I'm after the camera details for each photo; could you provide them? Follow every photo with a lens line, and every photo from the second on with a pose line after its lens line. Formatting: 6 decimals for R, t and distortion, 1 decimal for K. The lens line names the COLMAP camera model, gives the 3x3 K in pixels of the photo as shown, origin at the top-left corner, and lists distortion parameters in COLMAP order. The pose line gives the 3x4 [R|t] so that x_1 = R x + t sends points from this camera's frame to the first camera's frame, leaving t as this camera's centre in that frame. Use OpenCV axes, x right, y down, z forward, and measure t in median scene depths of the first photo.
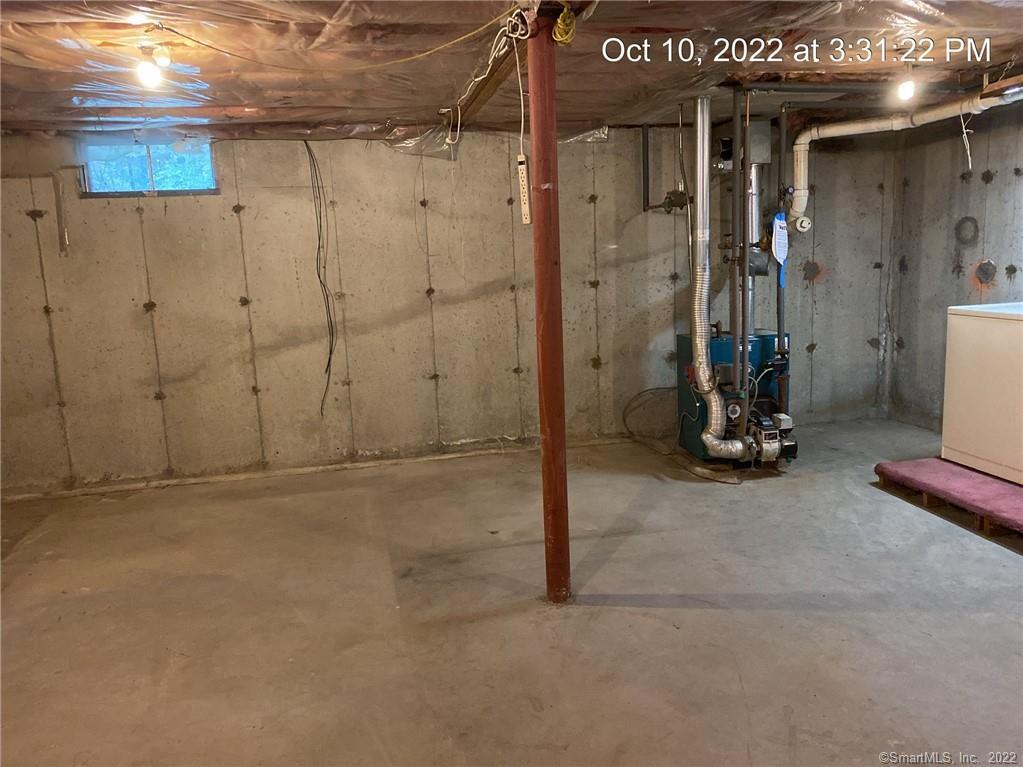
lens RADIAL K [[781.1, 0, 484.1], [0, 781.1, 378.4], [0, 0, 1]] dist [-0.022188, -0.002509]
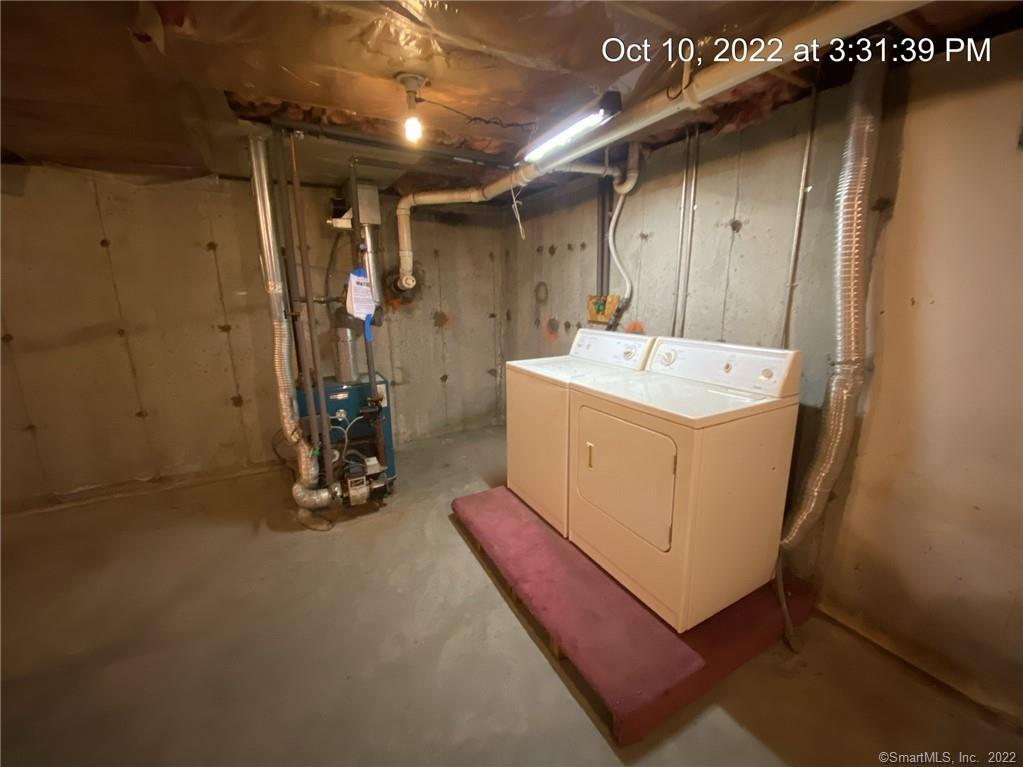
lens RADIAL K [[418.3, 0, 513.2], [0, 418.3, 383.1], [0, 0, 1]] dist [0.038388, -0.028939]
pose [[0.935828, -0.035246, 0.350689, 0.331505], [0.017043, 0.998349, 0.054861, -0.079253], [-0.352043, -0.045364, 0.934884, 0.354714]]
